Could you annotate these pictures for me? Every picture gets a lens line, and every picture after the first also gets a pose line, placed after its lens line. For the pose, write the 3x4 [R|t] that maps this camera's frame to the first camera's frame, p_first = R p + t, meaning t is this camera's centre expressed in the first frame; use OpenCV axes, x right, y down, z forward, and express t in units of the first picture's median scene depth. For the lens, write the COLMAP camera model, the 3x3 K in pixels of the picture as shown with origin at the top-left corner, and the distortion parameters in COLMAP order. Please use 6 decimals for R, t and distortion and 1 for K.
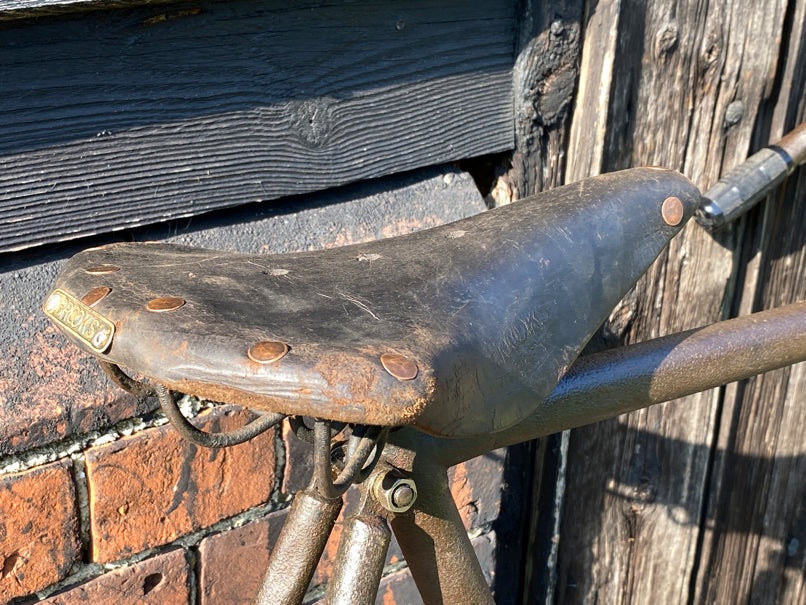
lens RADIAL K [[1230.2, 0, 354.2], [0, 1230.2, 317.8], [0, 0, 1]] dist [0.217752, -0.808098]
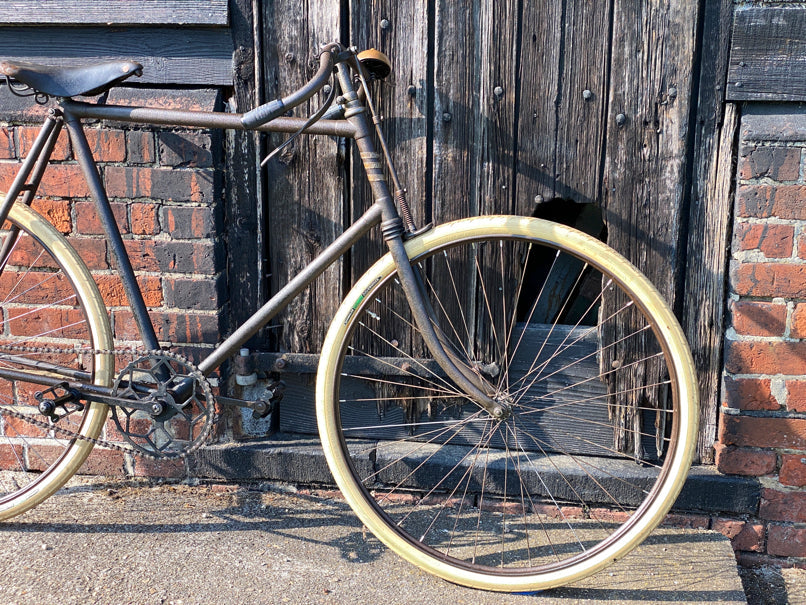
lens RADIAL K [[1194.1, 0, 389.9], [0, 1194.1, 303.4], [0, 0, 1]] dist [0.137089, -0.099423]
pose [[0.713925, 0.180879, -0.676457, 2.933625], [-0.270732, 0.962235, -0.028433, 0.431738], [0.645767, 0.203438, 0.735933, -1.024847]]
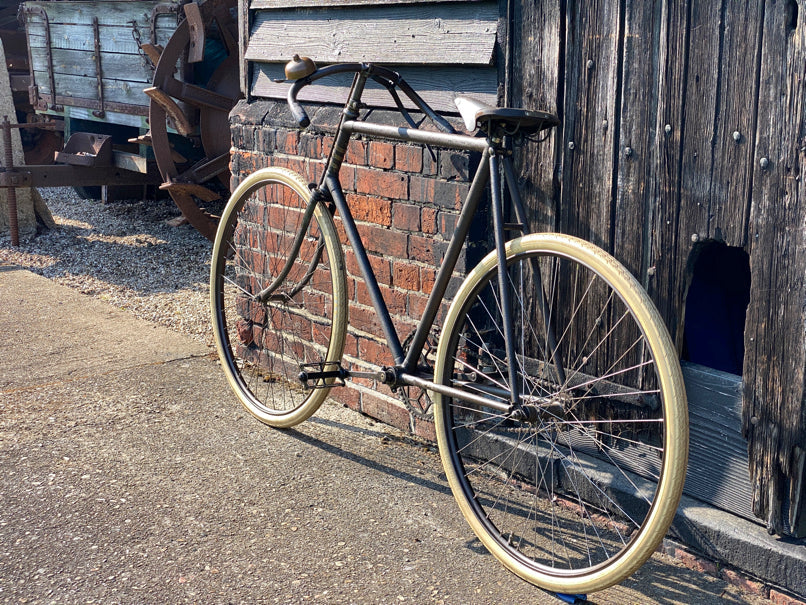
lens RADIAL K [[1204.5, 0, 392.5], [0, 1204.5, 304.7], [0, 0, 1]] dist [0.155790, -0.315629]
pose [[0.015224, 0.196497, -0.980386, 4.311242], [-0.407428, 0.896627, 0.173383, -0.144715], [0.913110, 0.396797, 0.093709, 0.660160]]
